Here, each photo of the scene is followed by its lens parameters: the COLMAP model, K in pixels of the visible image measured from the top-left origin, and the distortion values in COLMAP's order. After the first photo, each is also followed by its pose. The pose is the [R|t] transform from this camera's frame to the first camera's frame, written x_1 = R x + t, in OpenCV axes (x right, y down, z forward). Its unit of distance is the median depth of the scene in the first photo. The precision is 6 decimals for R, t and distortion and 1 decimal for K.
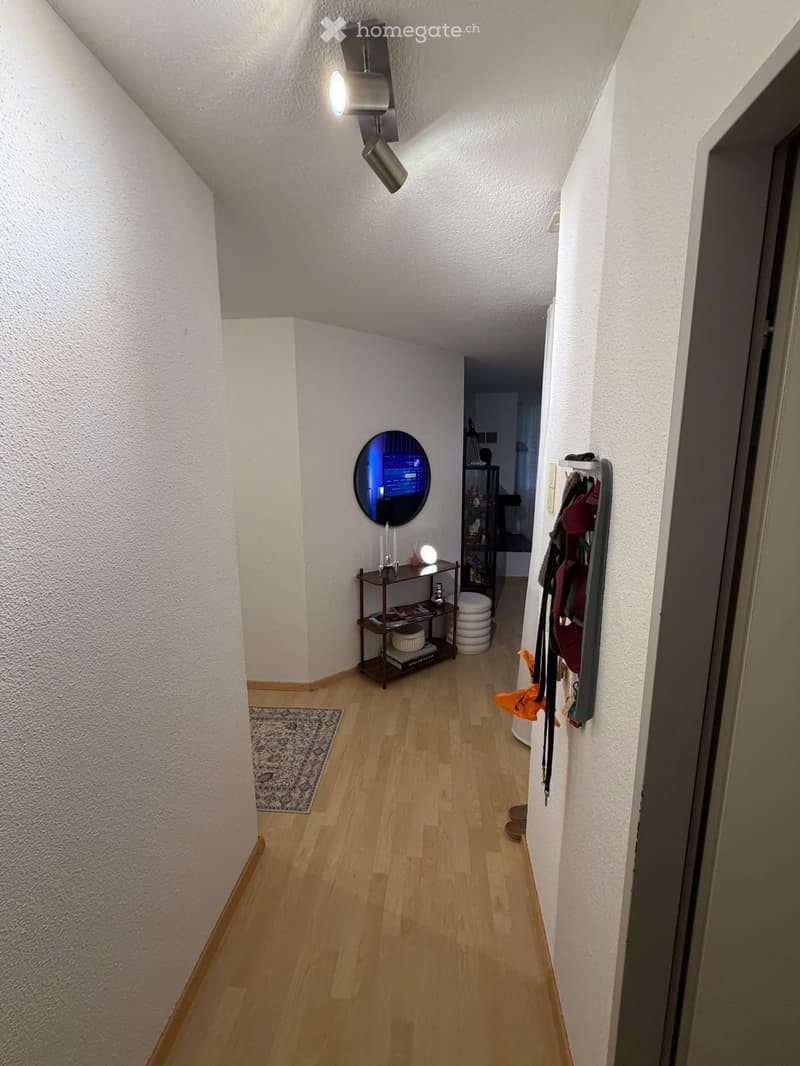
lens RADIAL K [[424.4, 0, 401.1], [0, 424.4, 530.5], [0, 0, 1]] dist [0.000734, 0.000026]
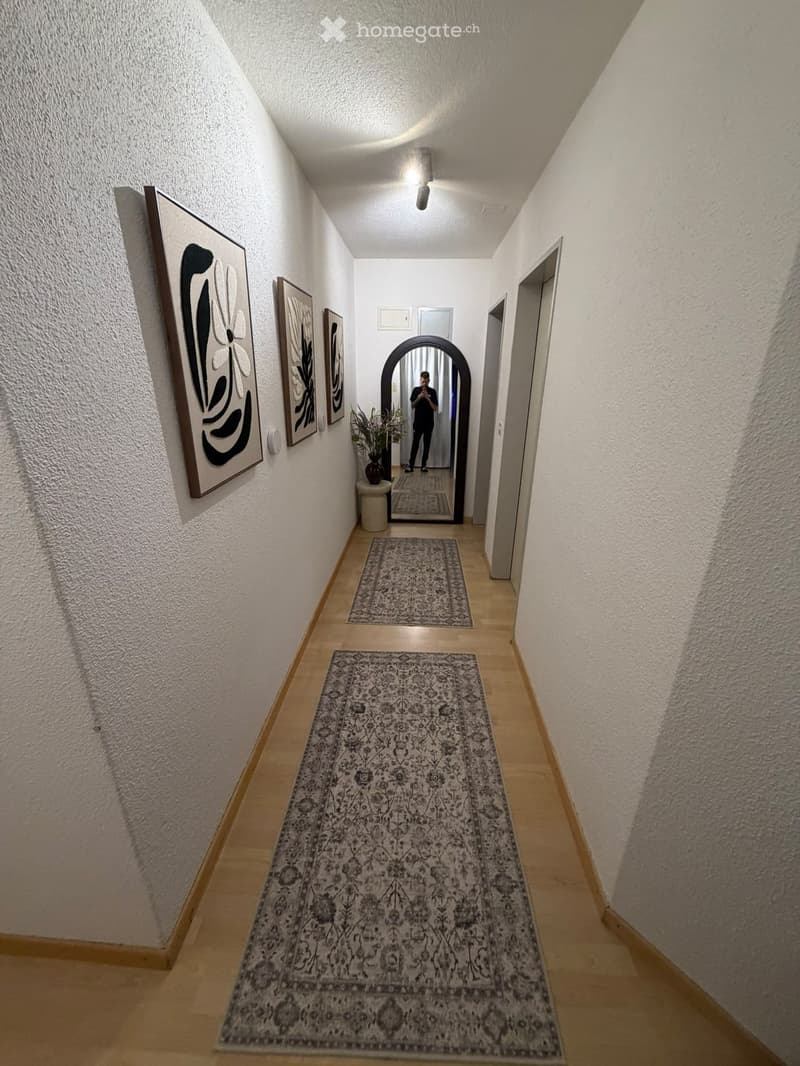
lens RADIAL K [[424.4, 0, 399.9], [0, 424.4, 531.0], [0, 0, 1]] dist [0.000734, 0.000026]
pose [[0.040736, 0.349259, -0.936140, 0.047843], [-0.175741, 0.924816, 0.337386, -0.111679], [0.983593, 0.150775, 0.099053, 1.002328]]
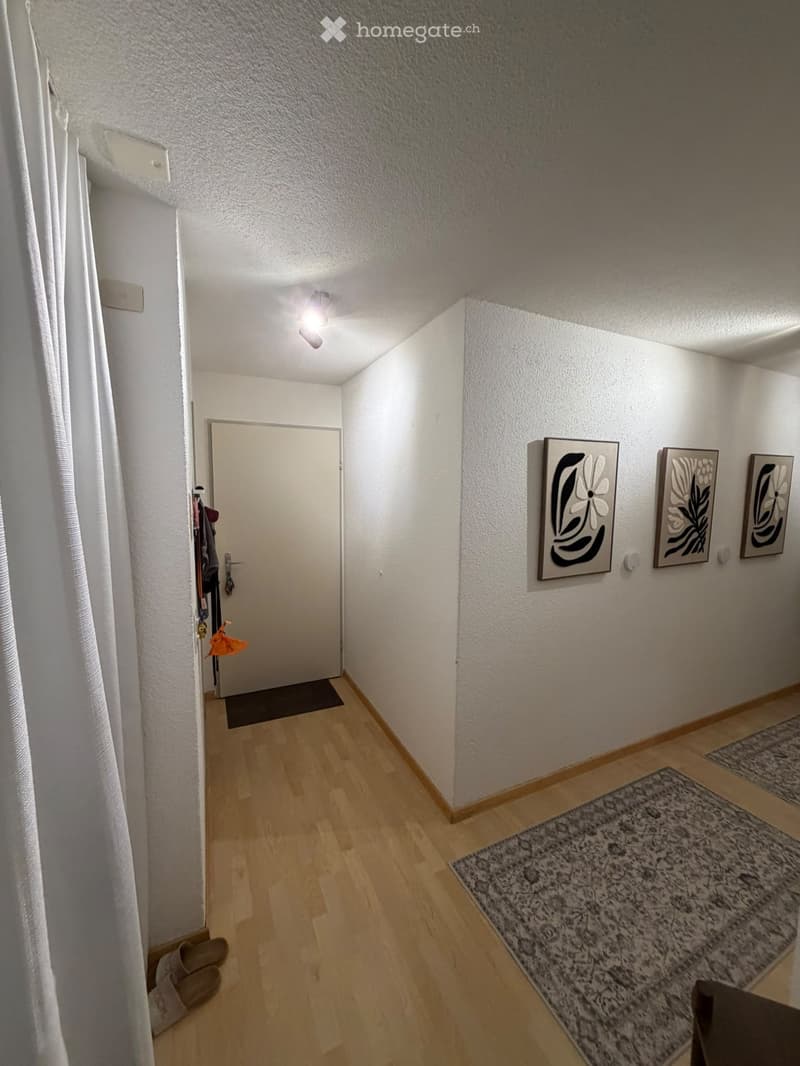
lens RADIAL K [[424.4, 0, 400.5], [0, 424.4, 536.2], [0, 0, 1]] dist [0.000734, 0.000026]
pose [[-0.860577, 0.050662, -0.506795, 0.291969], [-0.091172, 0.963645, 0.251148, -0.242493], [0.501094, 0.262337, -0.824672, 1.429438]]
